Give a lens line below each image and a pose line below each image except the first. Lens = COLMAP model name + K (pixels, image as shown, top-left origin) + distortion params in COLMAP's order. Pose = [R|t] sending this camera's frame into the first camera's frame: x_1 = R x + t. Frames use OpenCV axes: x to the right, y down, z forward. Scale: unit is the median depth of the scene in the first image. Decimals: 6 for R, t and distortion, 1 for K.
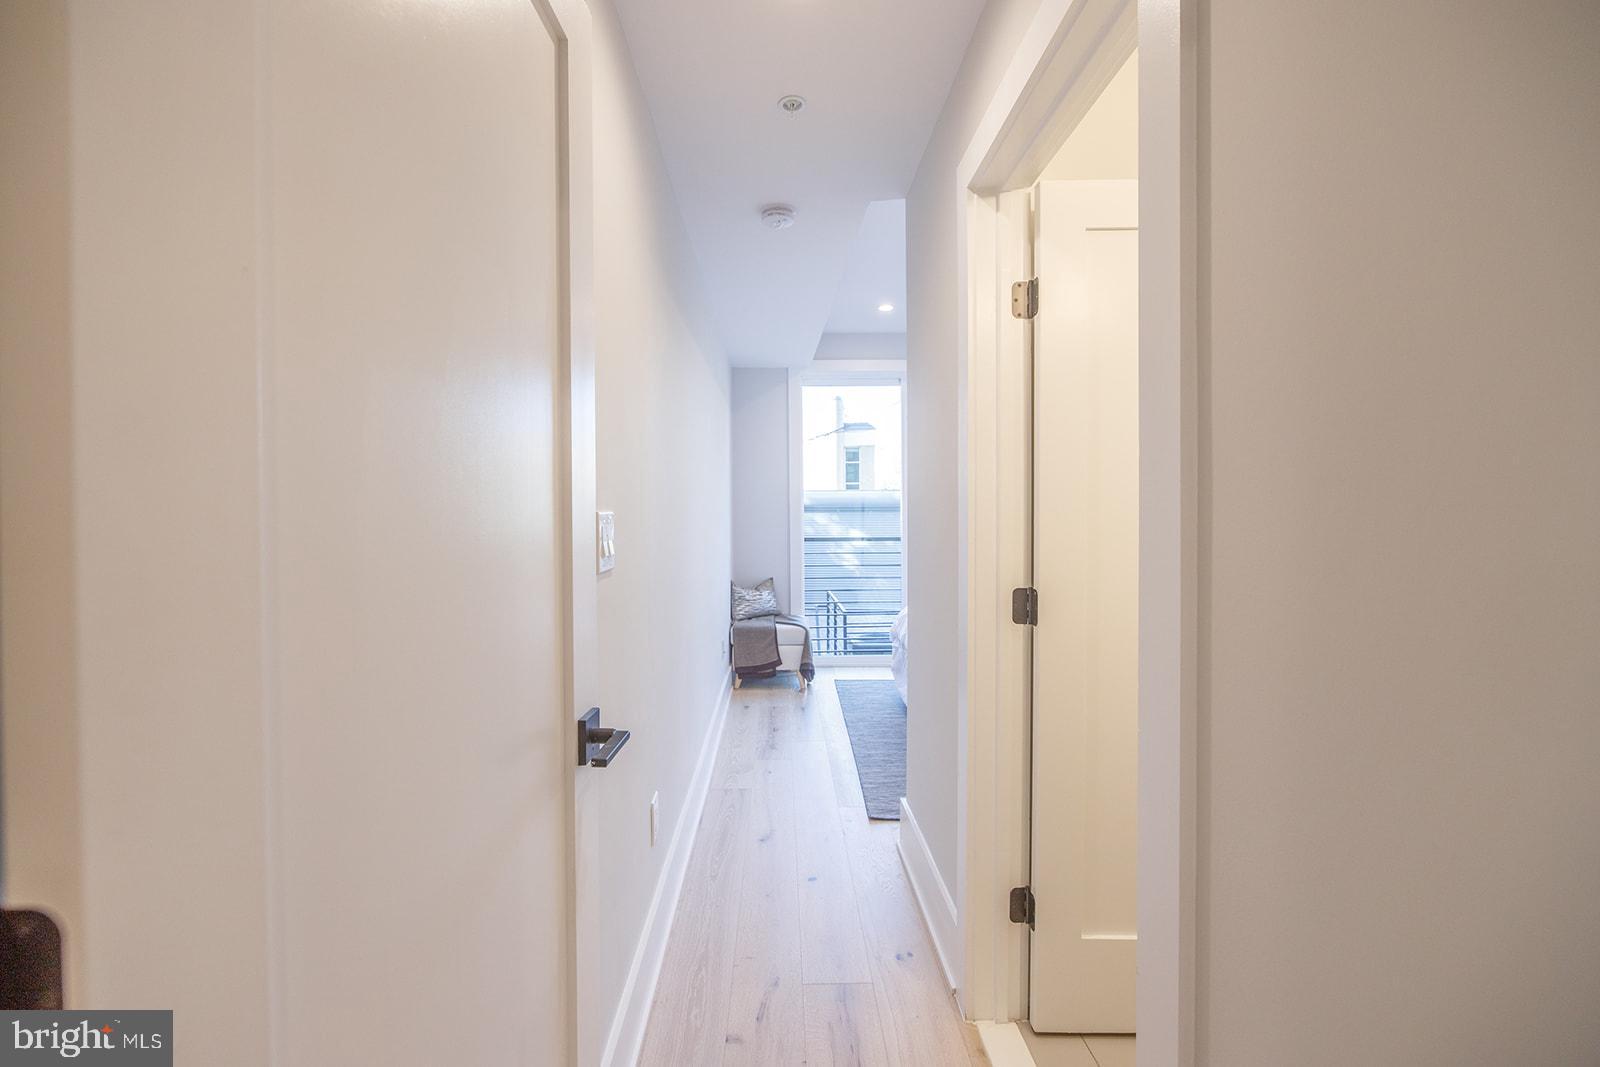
lens RADIAL K [[691.2, 0, 798.4], [0, 691.2, 525.2], [0, 0, 1]] dist [-0.003364, 0.000239]
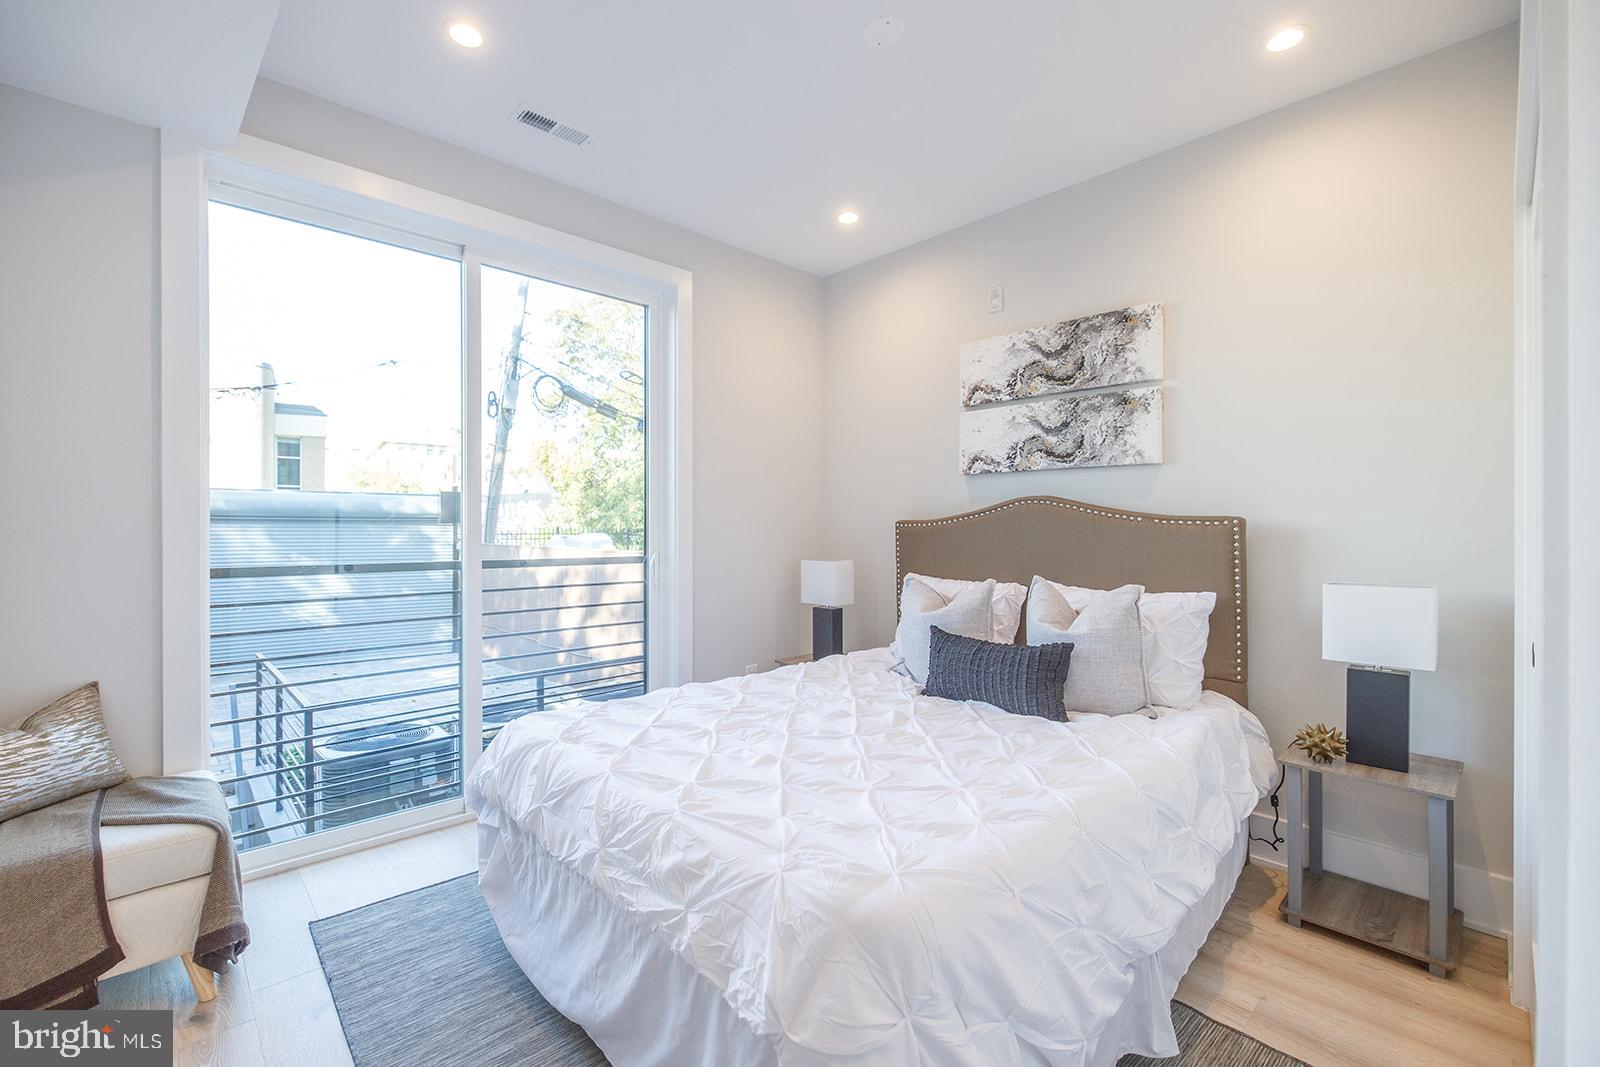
lens RADIAL K [[667.2, 0, 796.3], [0, 667.2, 521.9], [0, 0, 1]] dist [-0.003372, -0.000118]
pose [[0.737861, 0.007222, 0.674914, -0.001984], [0.013652, 0.999578, -0.025622, 0.004584], [-0.674815, 0.028119, 0.737451, 0.492563]]
